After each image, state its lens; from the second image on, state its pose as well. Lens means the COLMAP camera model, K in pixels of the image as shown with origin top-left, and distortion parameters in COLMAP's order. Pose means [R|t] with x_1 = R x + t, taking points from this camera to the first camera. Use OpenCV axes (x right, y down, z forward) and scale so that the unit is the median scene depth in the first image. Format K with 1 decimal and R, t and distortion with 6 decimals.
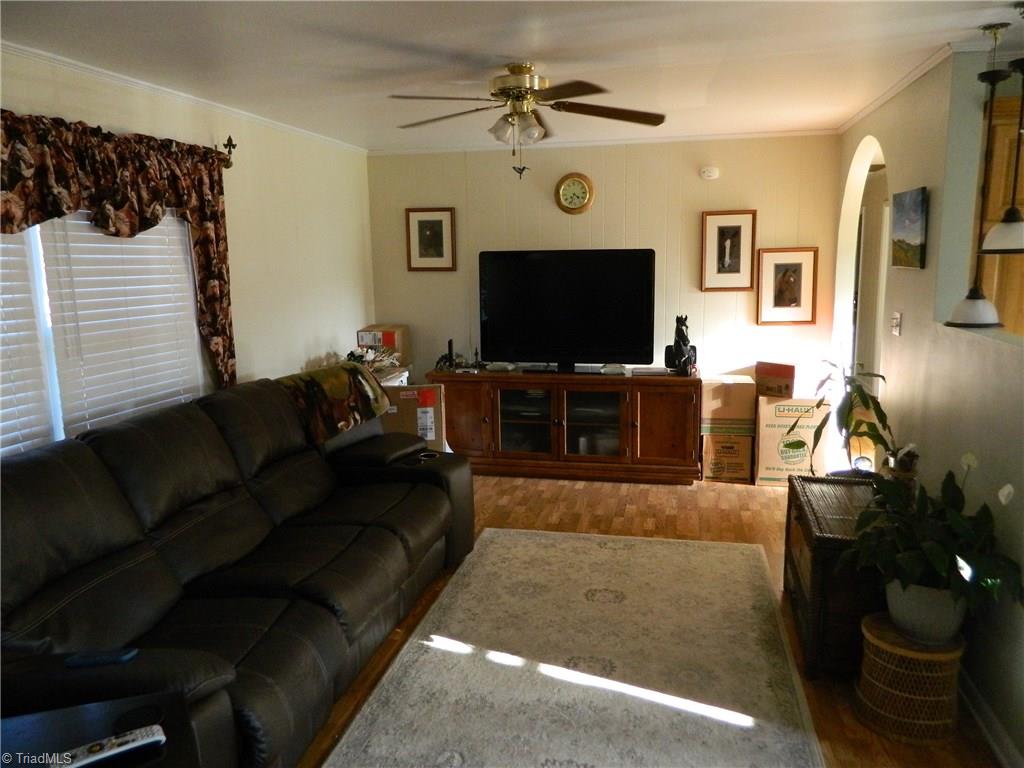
lens RADIAL K [[760.5, 0, 511.8], [0, 760.5, 373.7], [0, 0, 1]] dist [0.005056, -0.005878]
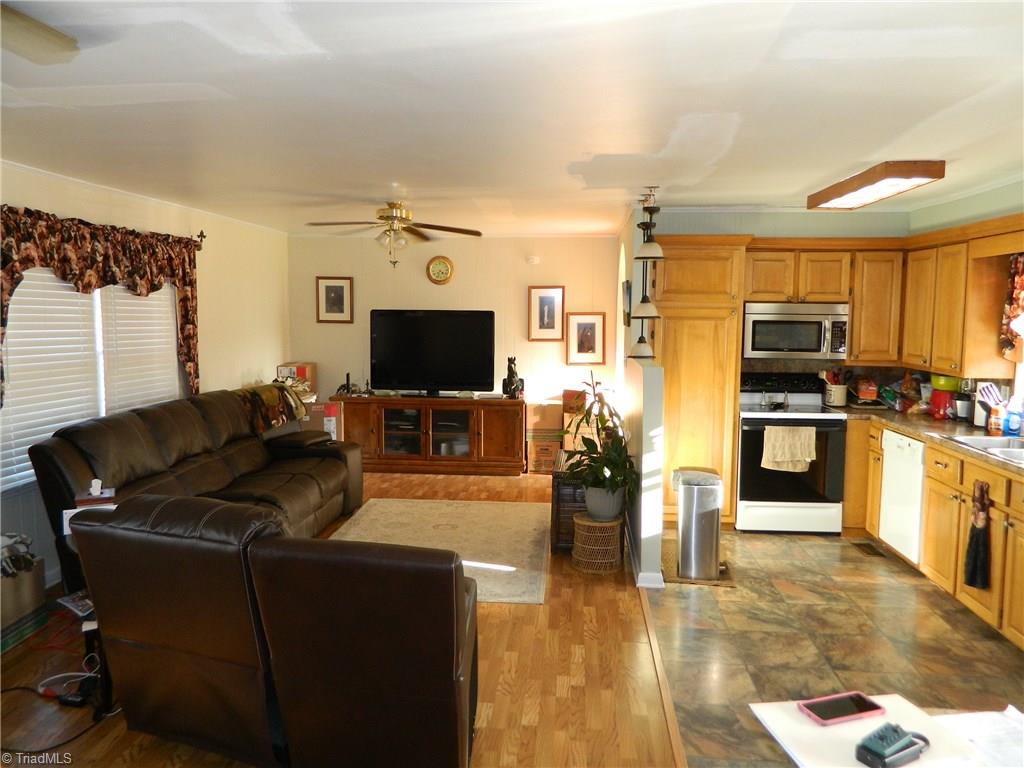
lens RADIAL K [[758.7, 0, 512.4], [0, 758.7, 375.4], [0, 0, 1]] dist [0.001171, -0.004532]
pose [[0.990631, 0.012717, 0.135974, 0.039773], [-0.002773, 0.997322, -0.073076, 0.088015], [-0.136540, 0.072015, 0.988014, -0.584871]]
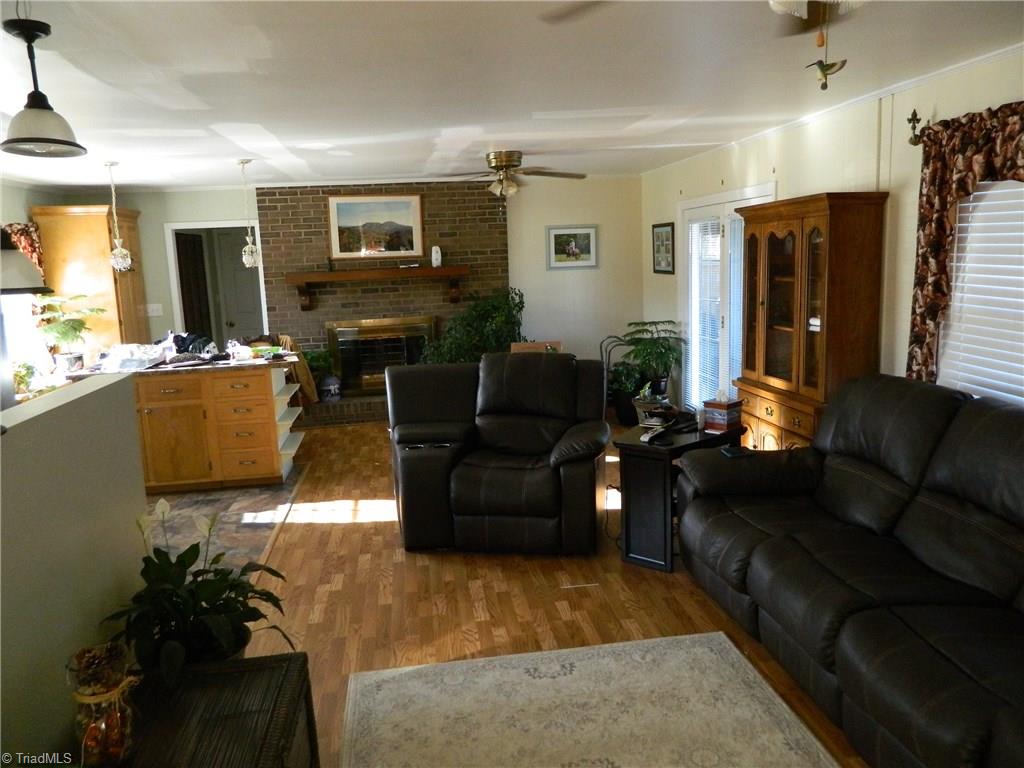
lens RADIAL K [[758.7, 0, 512.4], [0, 758.7, 375.4], [0, 0, 1]] dist [0.001171, -0.004532]
pose [[-0.934015, 0.107917, -0.340544, 0.675103], [-0.006941, 0.947616, 0.319335, -0.611683], [0.357167, 0.300628, -0.884339, 3.496017]]
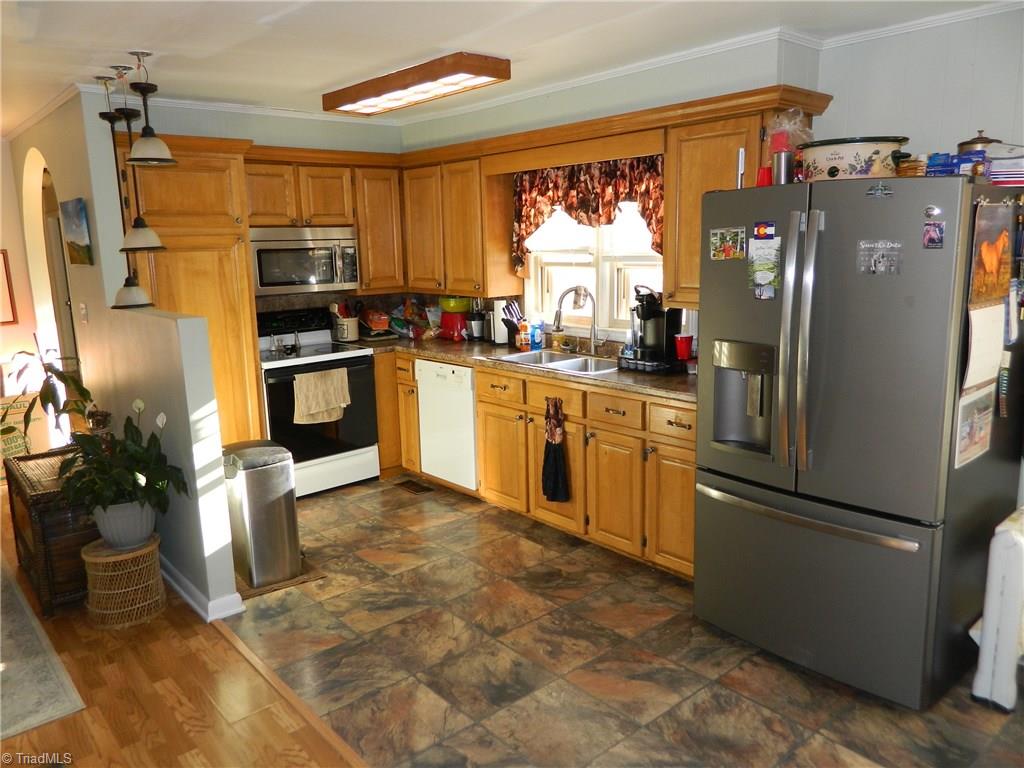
lens RADIAL K [[758.7, 0, 512.4], [0, 758.7, 375.4], [0, 0, 1]] dist [0.001171, -0.004532]
pose [[0.596365, -0.142603, 0.789945, -0.037282], [0.143869, 0.987147, 0.069589, 0.043024], [-0.789715, 0.072148, 0.609216, -0.227322]]
